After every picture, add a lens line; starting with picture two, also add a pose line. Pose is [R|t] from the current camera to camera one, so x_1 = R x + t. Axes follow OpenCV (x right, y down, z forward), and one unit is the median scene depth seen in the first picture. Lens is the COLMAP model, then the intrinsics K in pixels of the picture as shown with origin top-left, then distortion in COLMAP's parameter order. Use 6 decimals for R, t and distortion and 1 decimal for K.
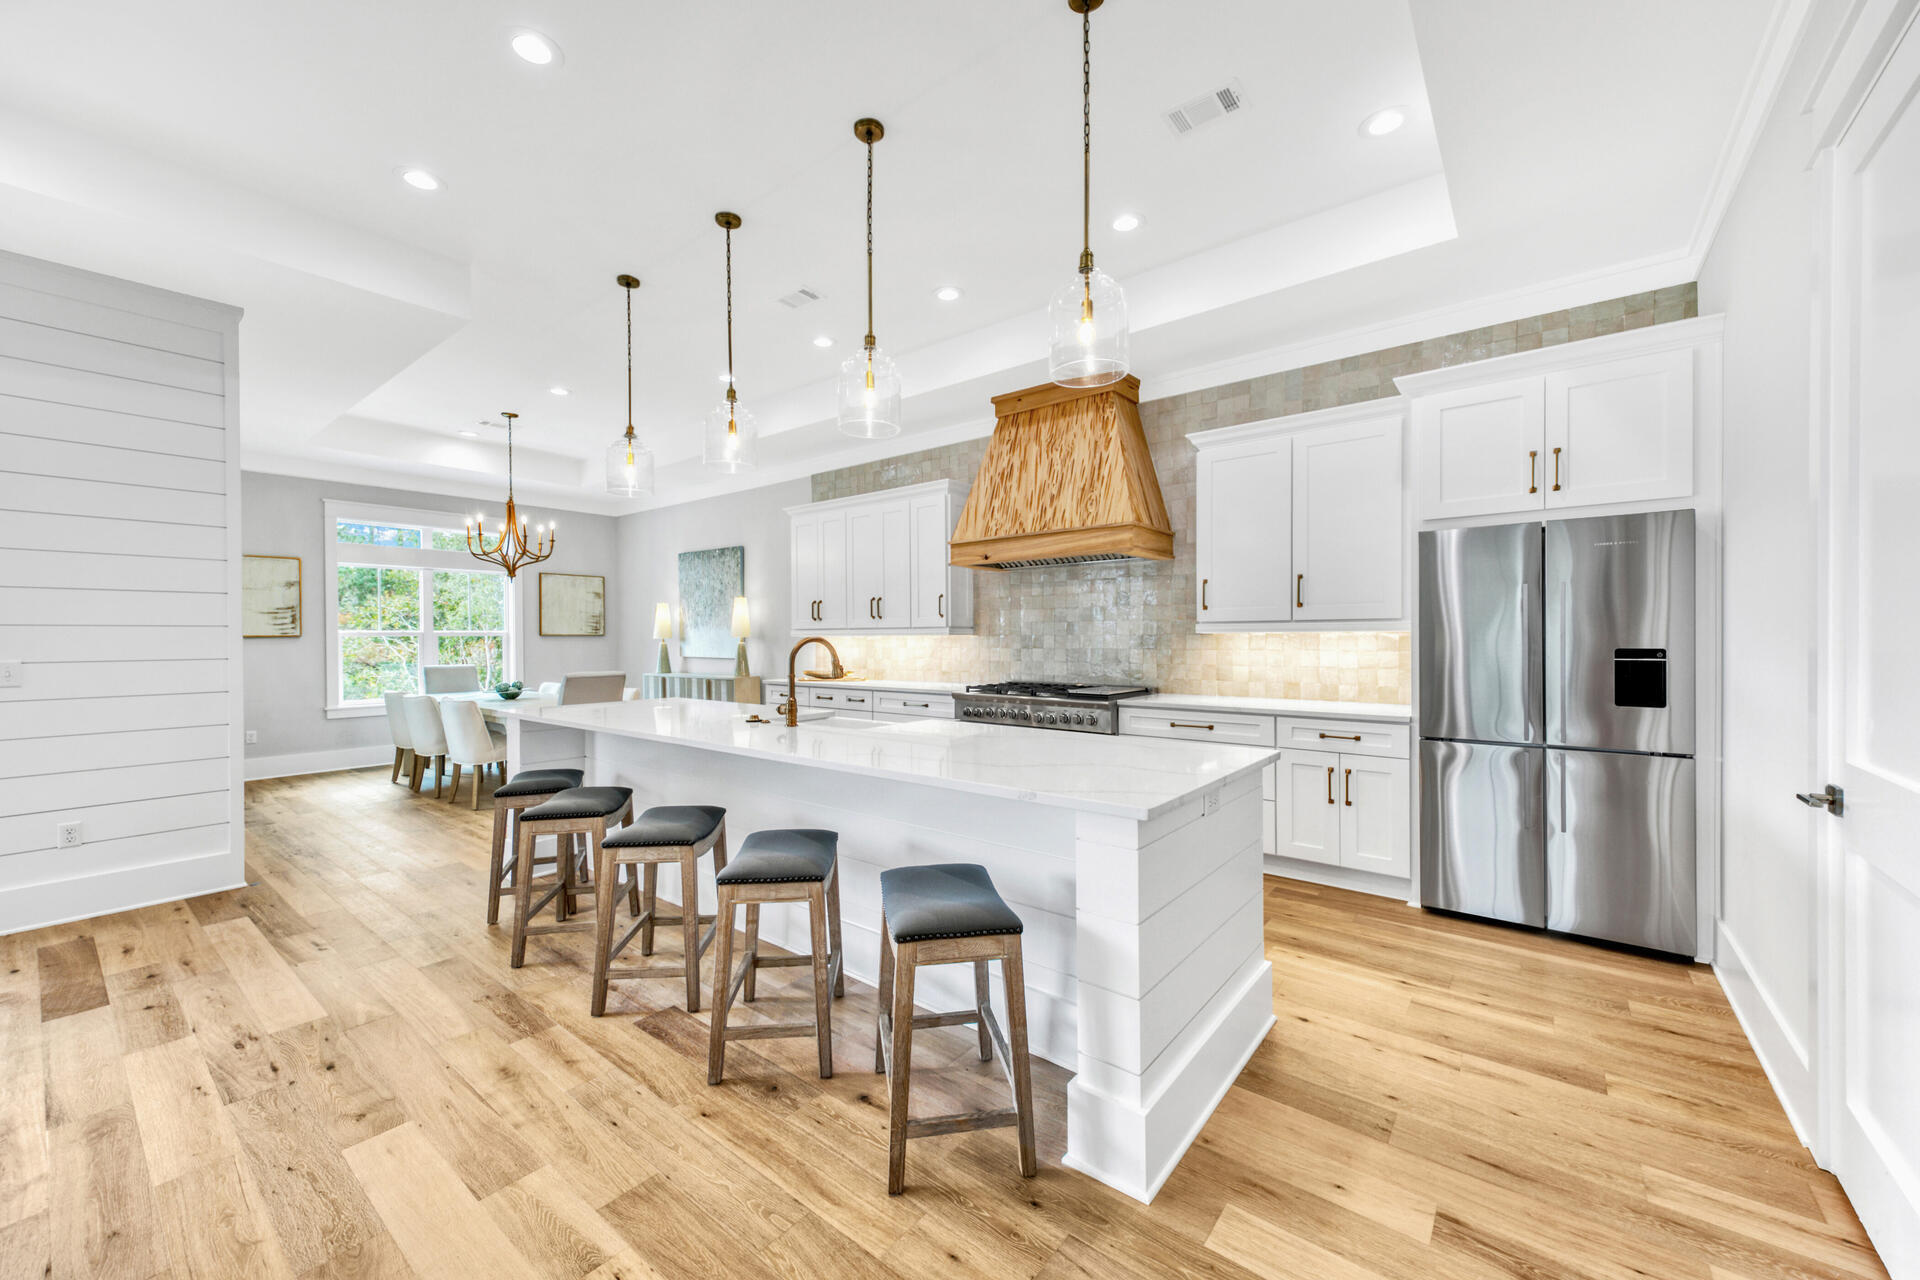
lens RADIAL K [[724.9, 0, 955.5], [0, 724.9, 638.9], [0, 0, 1]] dist [0.013973, -0.000223]
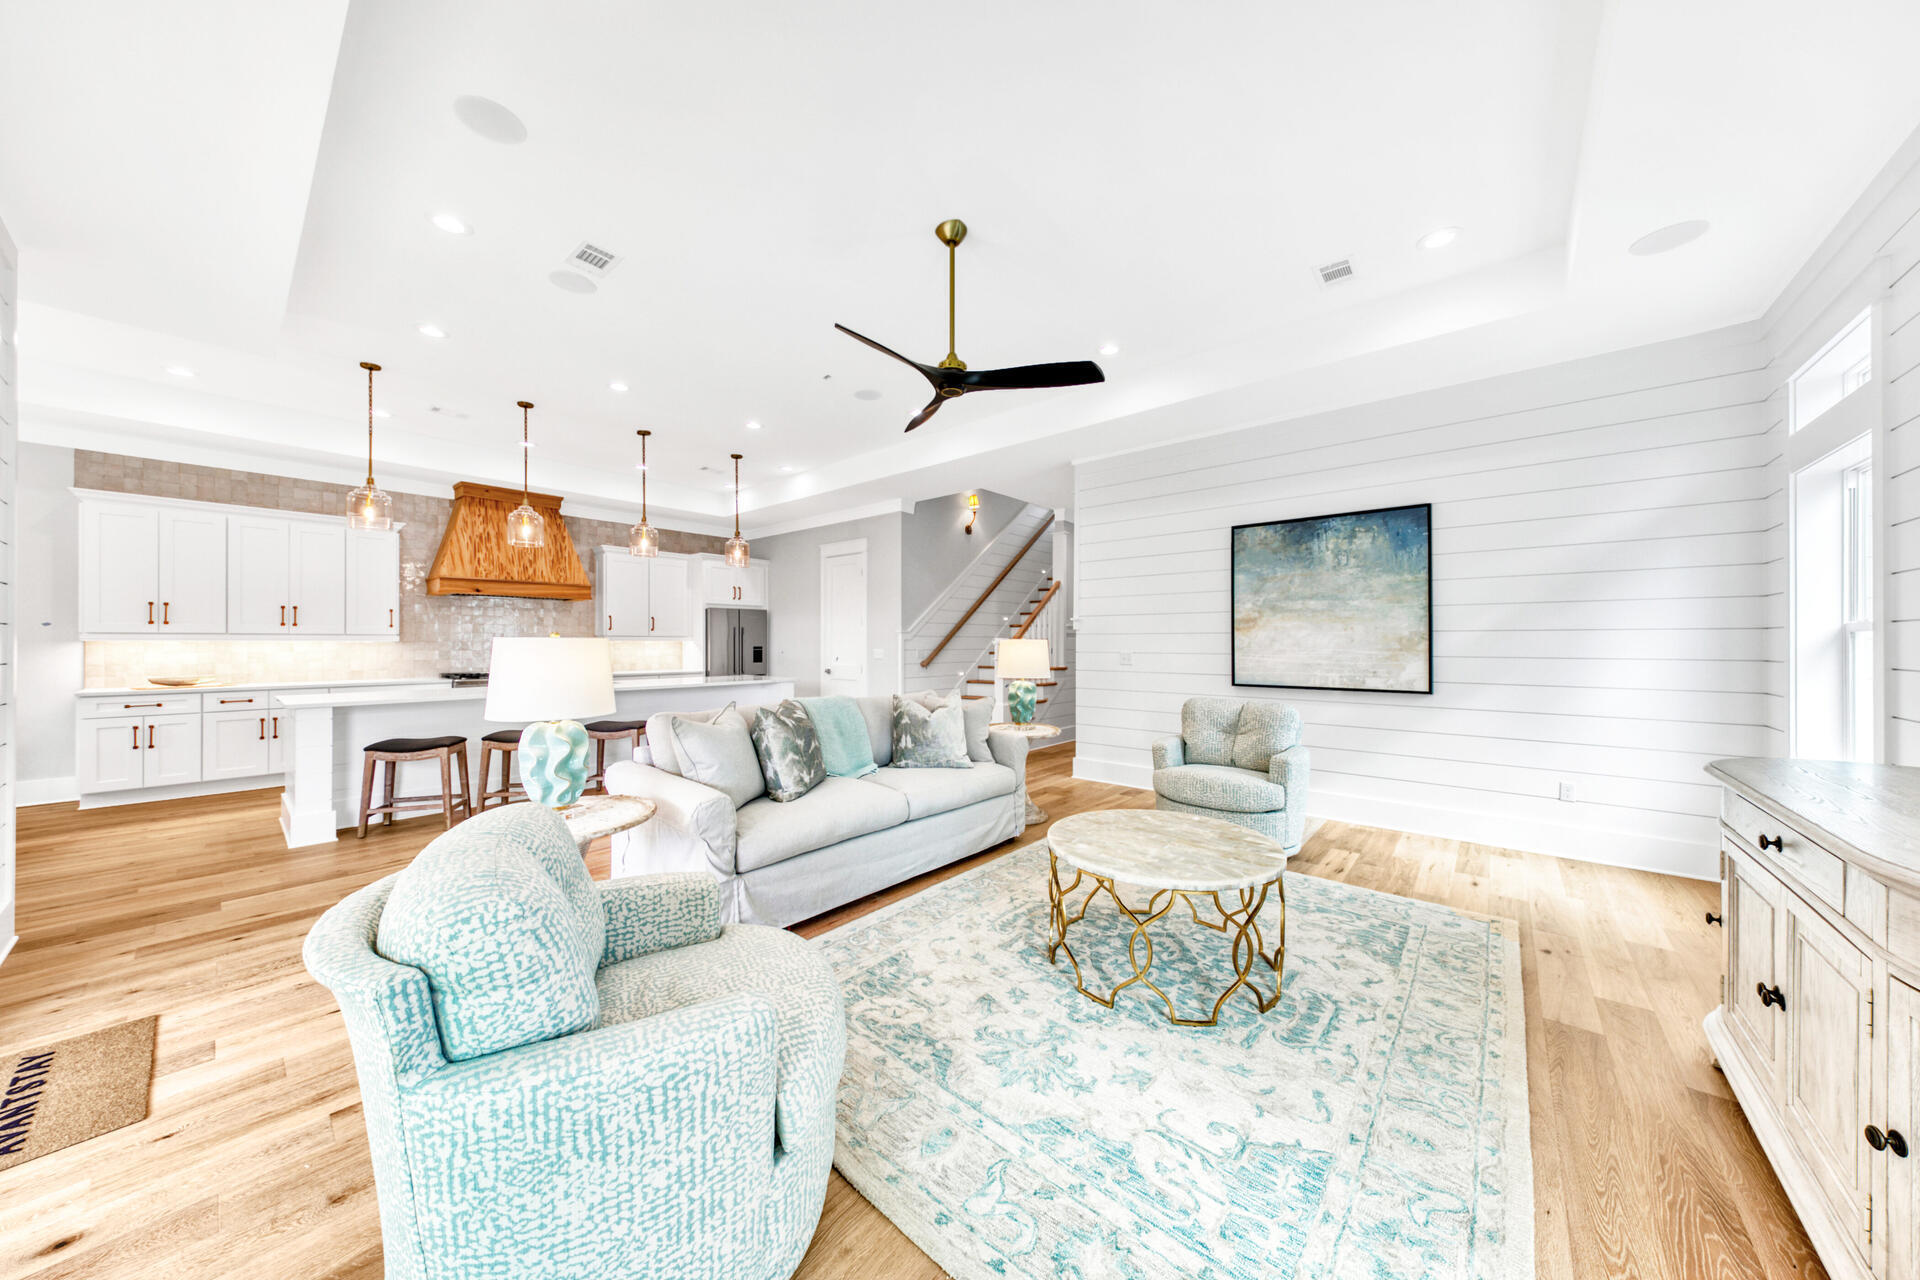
lens RADIAL K [[636.6, 0, 957.7], [0, 636.6, 640.5], [0, 0, 1]] dist [0.008452, -0.000953]
pose [[0.036519, 0.008231, 0.999299, -1.283169], [0.003681, 0.999958, -0.008371, 0.008544], [-0.999326, 0.003984, 0.036487, -0.064825]]
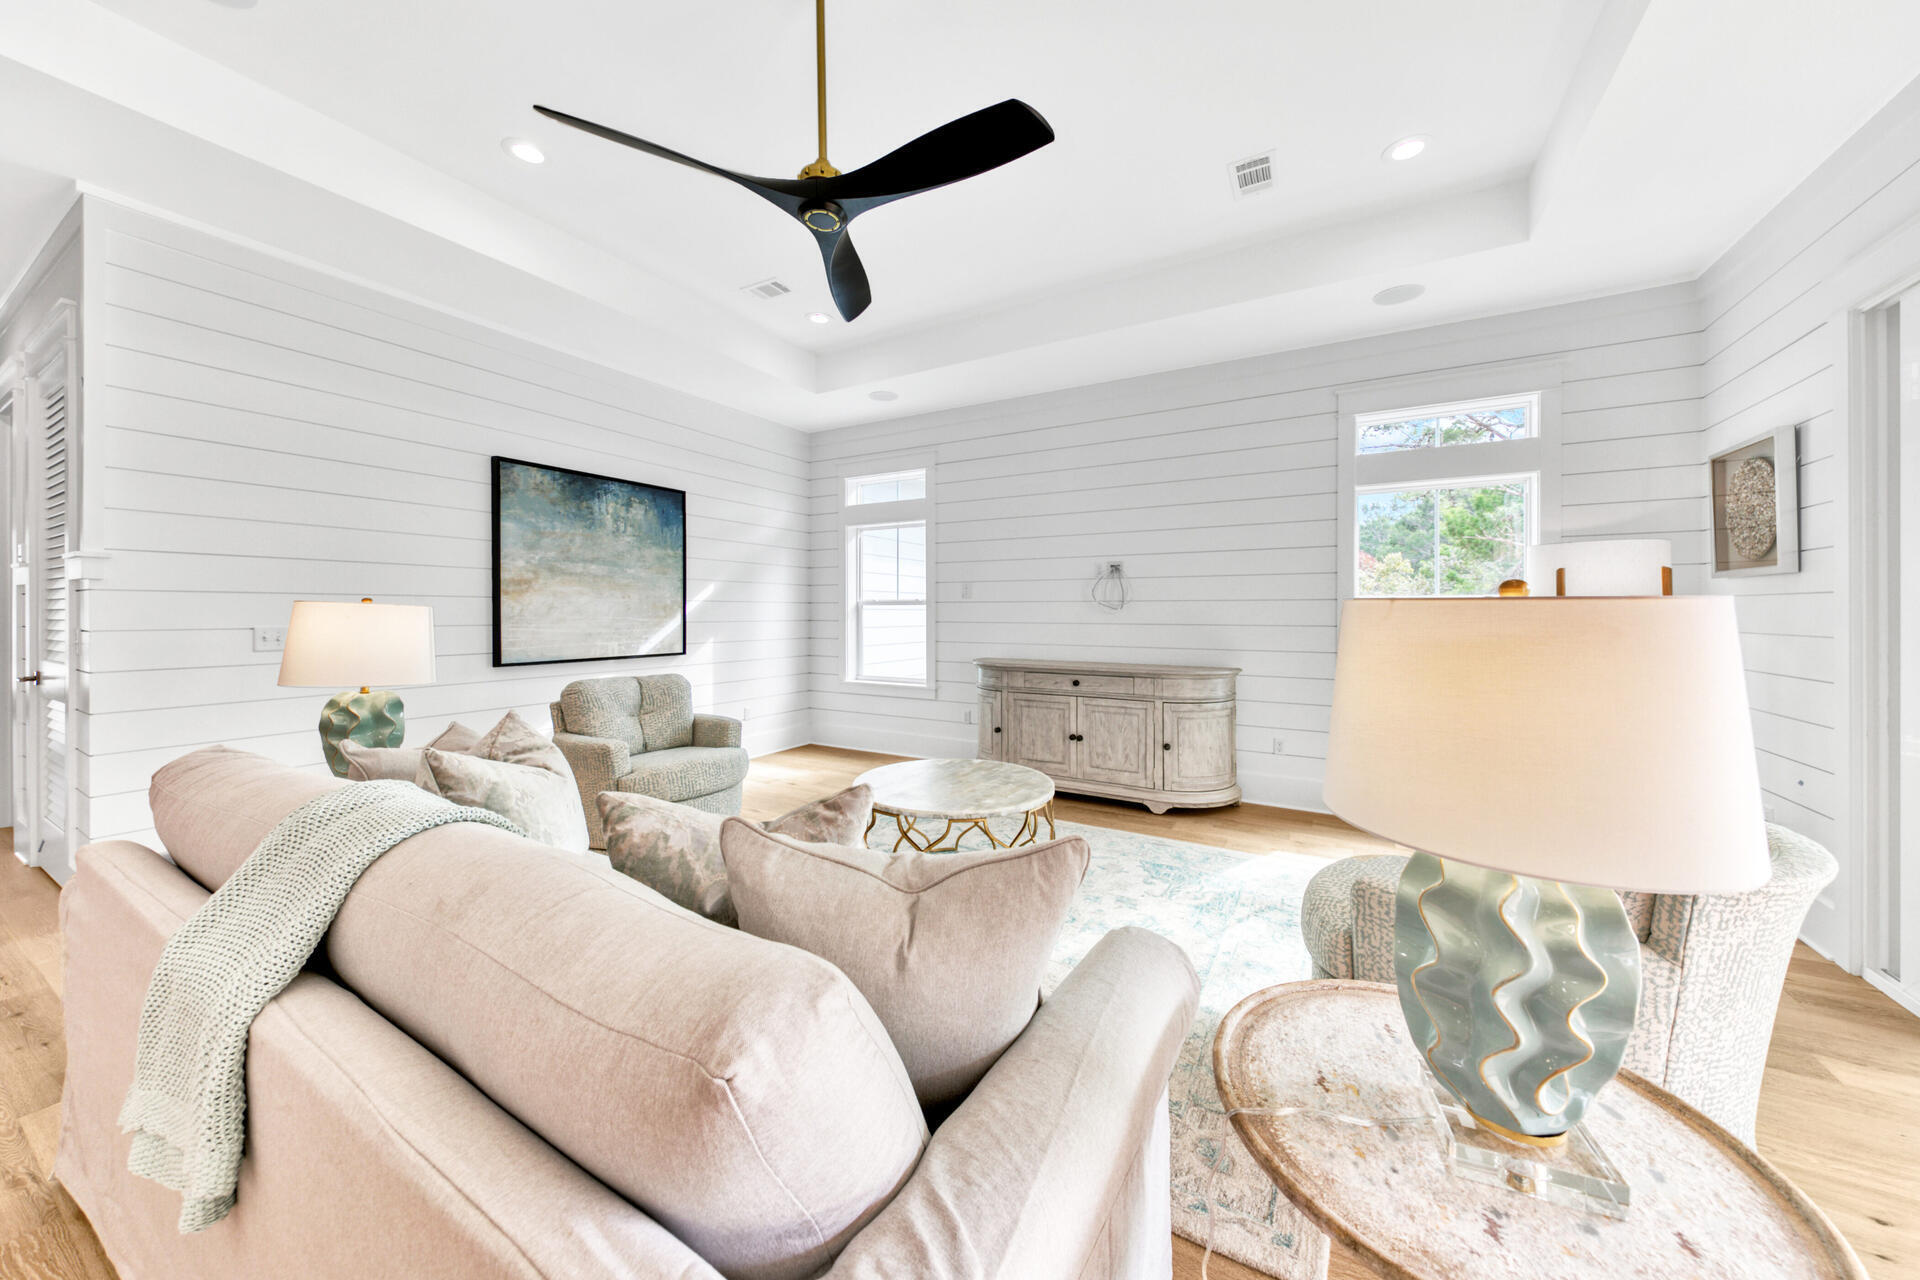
lens RADIAL K [[636.6, 0, 941.9], [0, 636.6, 614.4], [0, 0, 1]] dist [0.008452, -0.000953]
pose [[-0.991782, 0.005508, -0.127820, -0.666304], [0.004347, 0.999947, 0.009356, 0.005089], [0.127865, 0.008723, -0.991753, 0.381663]]
